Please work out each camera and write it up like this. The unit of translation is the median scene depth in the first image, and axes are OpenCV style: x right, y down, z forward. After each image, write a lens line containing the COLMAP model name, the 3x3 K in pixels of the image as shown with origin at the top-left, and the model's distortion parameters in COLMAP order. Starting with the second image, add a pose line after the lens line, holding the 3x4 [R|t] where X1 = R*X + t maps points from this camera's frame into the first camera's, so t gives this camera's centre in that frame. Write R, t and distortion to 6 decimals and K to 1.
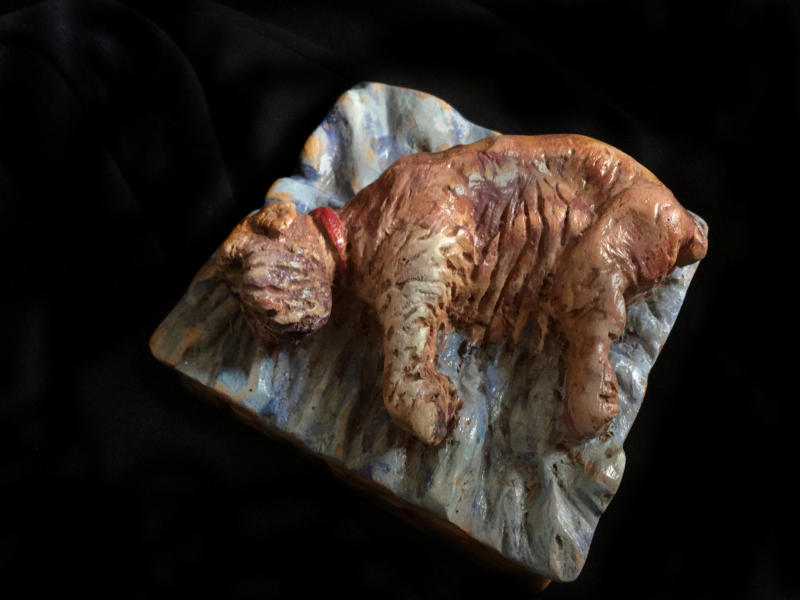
lens RADIAL K [[719.0, 0, 400.0], [0, 719.0, 300.0], [0, 0, 1]] dist [0.074737, -0.063143]
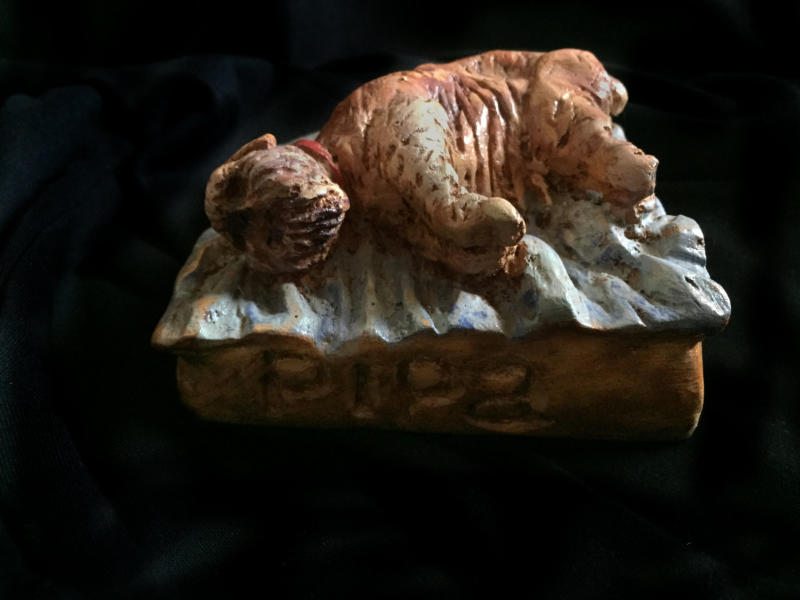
lens RADIAL K [[719.0, 0, 400.0], [0, 719.0, 300.0], [0, 0, 1]] dist [0.074737, -0.063143]
pose [[0.888769, -0.327847, 0.320321, -0.371019], [0.443763, 0.790403, -0.422299, 0.531394], [-0.114734, 0.517474, 0.847972, 0.269610]]
